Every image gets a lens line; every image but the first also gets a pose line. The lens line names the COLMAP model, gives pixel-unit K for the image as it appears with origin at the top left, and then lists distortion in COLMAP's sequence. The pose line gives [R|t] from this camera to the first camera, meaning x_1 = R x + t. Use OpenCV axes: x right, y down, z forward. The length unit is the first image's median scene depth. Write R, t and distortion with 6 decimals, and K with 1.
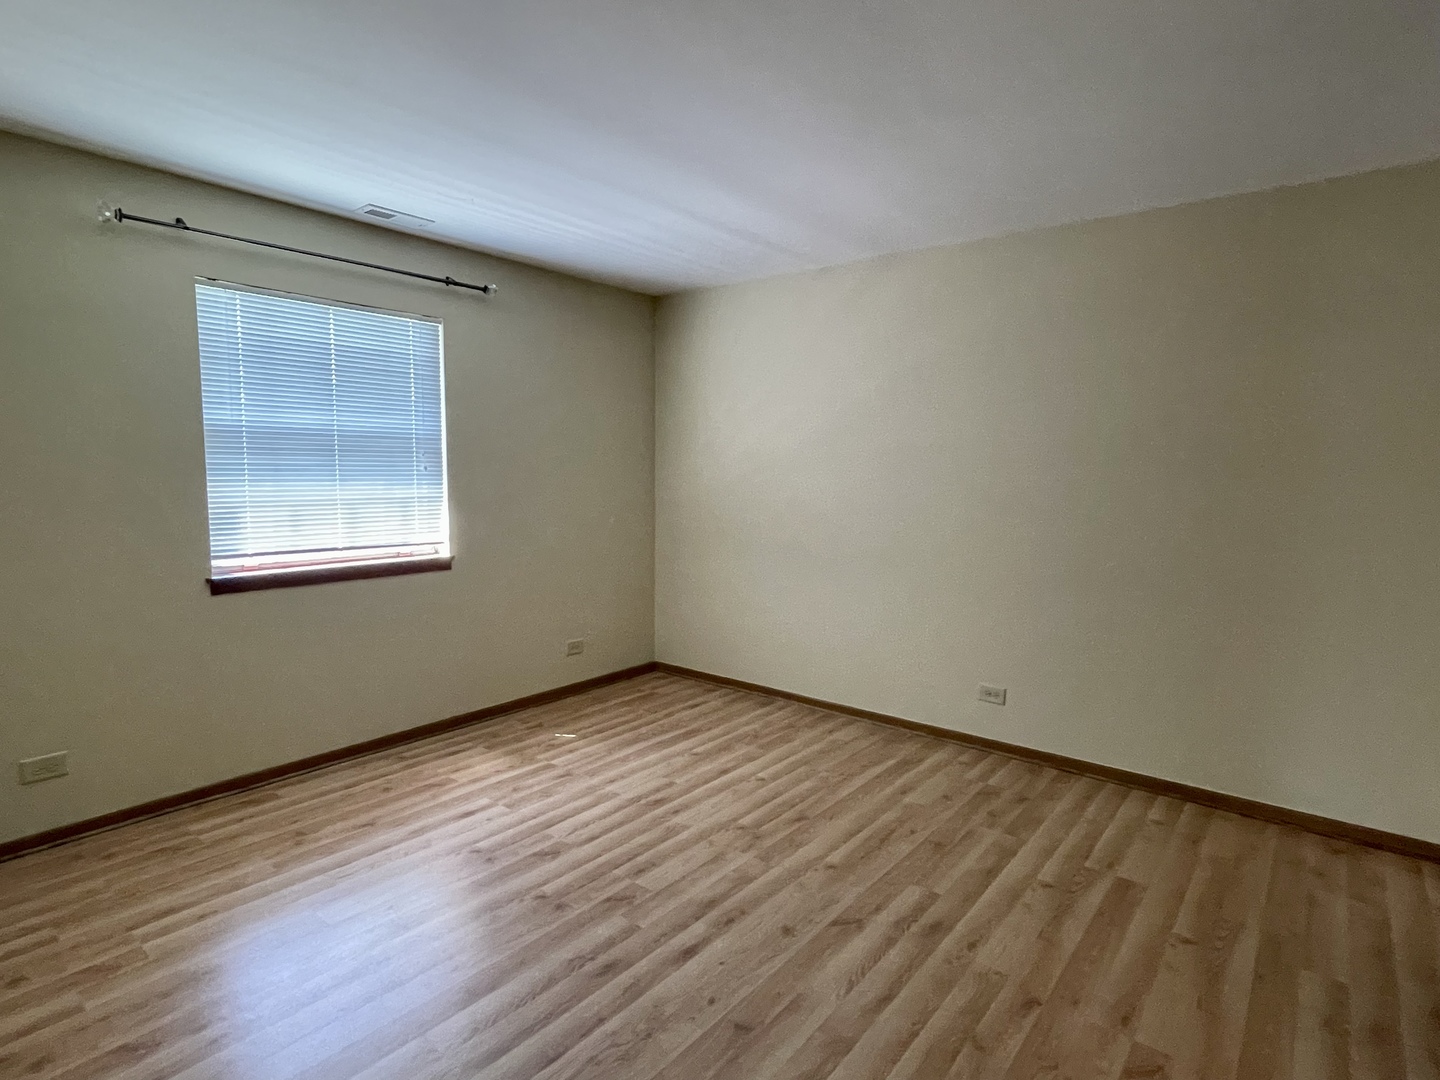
lens RADIAL K [[766.4, 0, 713.5], [0, 766.4, 543.2], [0, 0, 1]] dist [0.002391, -0.000416]
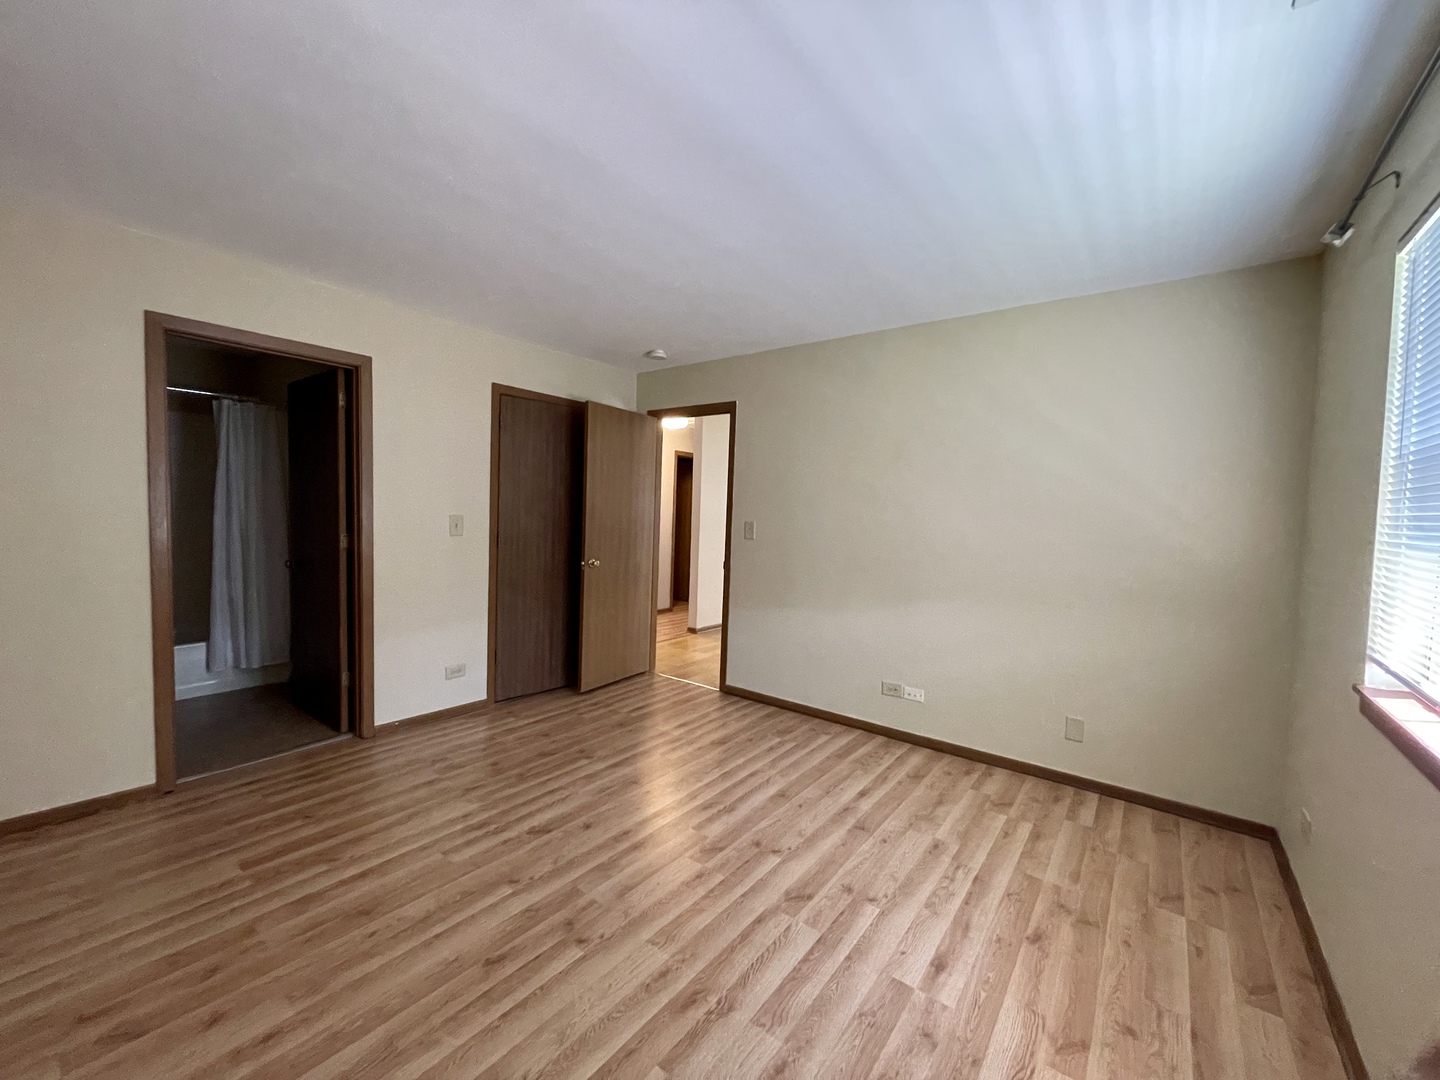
lens RADIAL K [[577.5, 0, 713.8], [0, 577.5, 540.6], [0, 0, 1]] dist [0.002127, 0.000516]
pose [[-0.999080, -0.037331, -0.021098, -0.074231], [-0.040117, 0.987507, 0.152384, -0.144206], [0.015146, 0.153091, -0.988096, 1.575406]]
